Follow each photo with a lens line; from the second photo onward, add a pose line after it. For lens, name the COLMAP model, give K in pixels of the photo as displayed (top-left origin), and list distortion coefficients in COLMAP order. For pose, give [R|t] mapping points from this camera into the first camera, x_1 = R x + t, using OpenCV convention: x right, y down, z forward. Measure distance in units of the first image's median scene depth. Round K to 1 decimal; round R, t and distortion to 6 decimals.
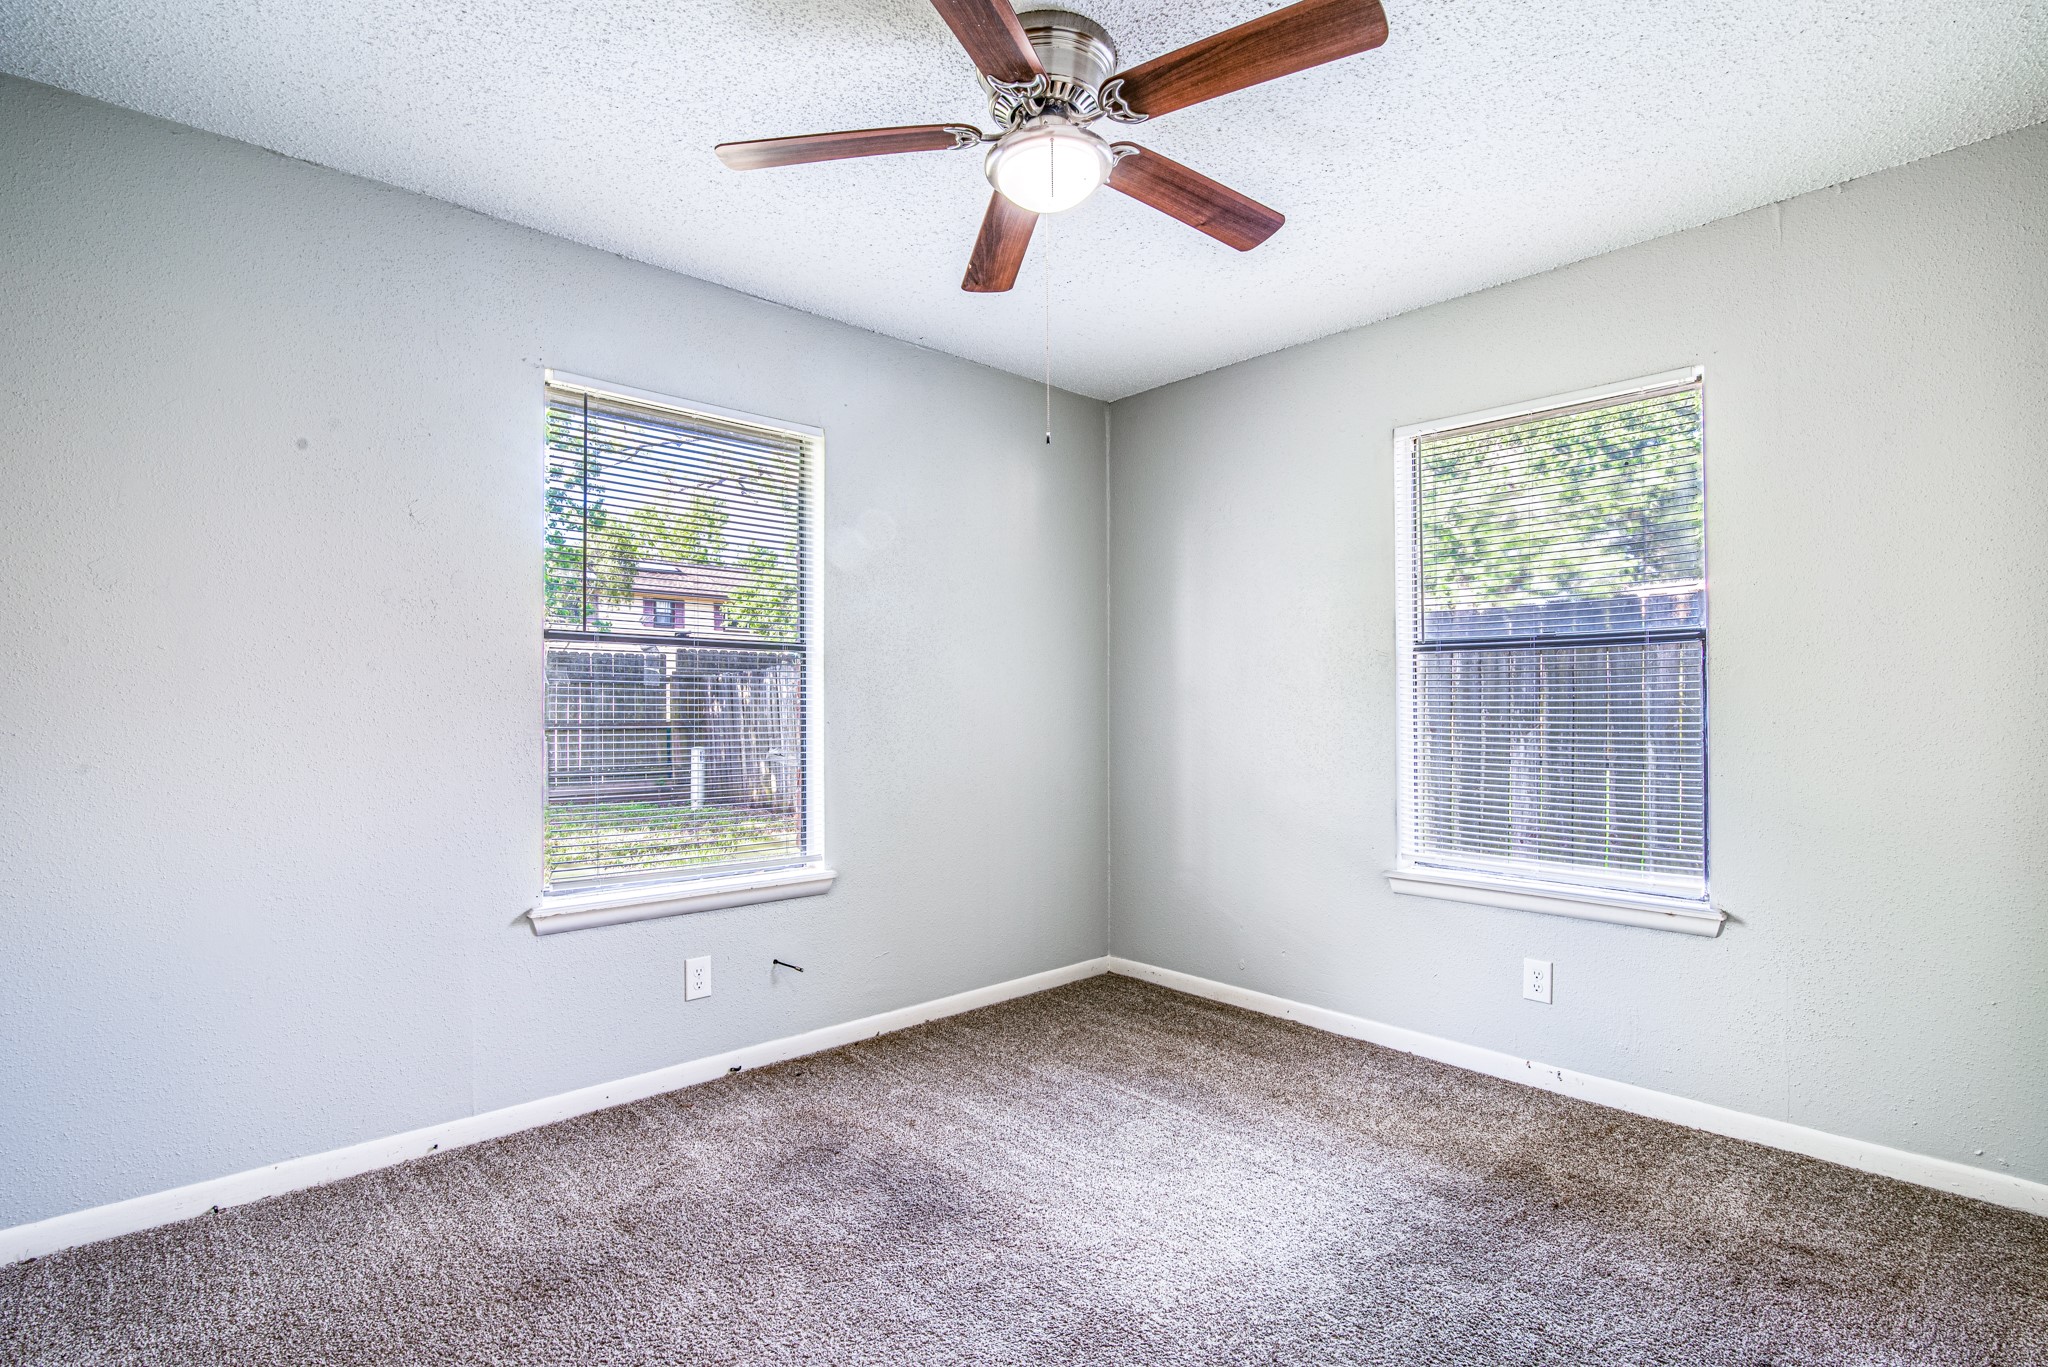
lens RADIAL K [[932.8, 0, 1014.0], [0, 932.8, 717.4], [0, 0, 1]] dist [-0.018686, -0.000074]
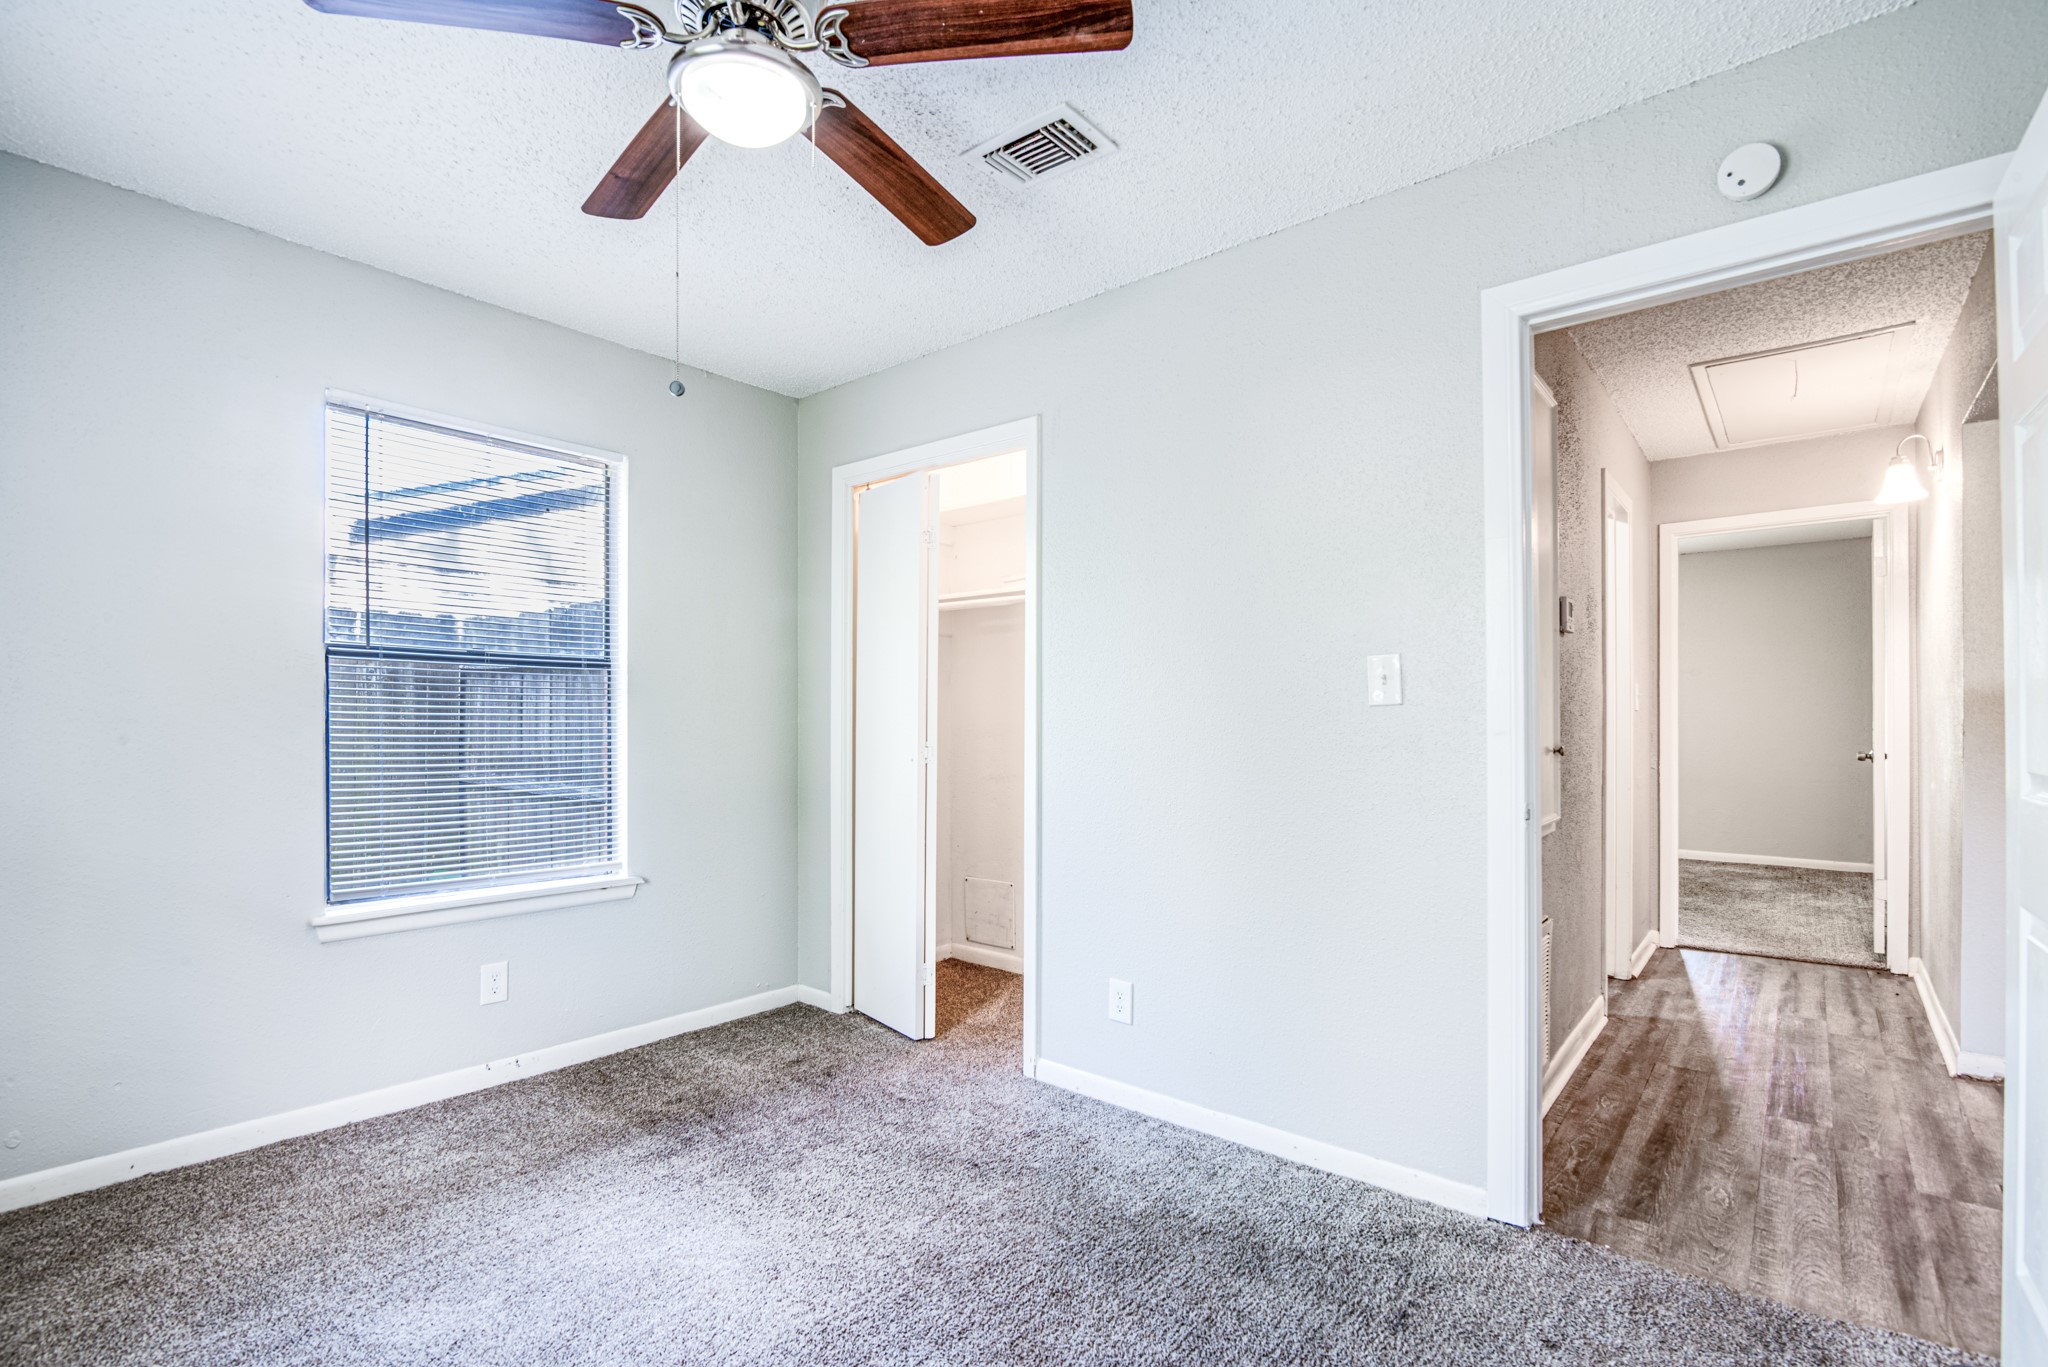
lens RADIAL K [[932.8, 0, 1014.0], [0, 932.8, 717.4], [0, 0, 1]] dist [-0.018686, -0.000074]
pose [[-0.103266, 0.002967, 0.994649, -0.571349], [0.001532, 0.999995, -0.002824, -0.008102], [-0.994653, 0.001233, -0.103270, 0.577118]]
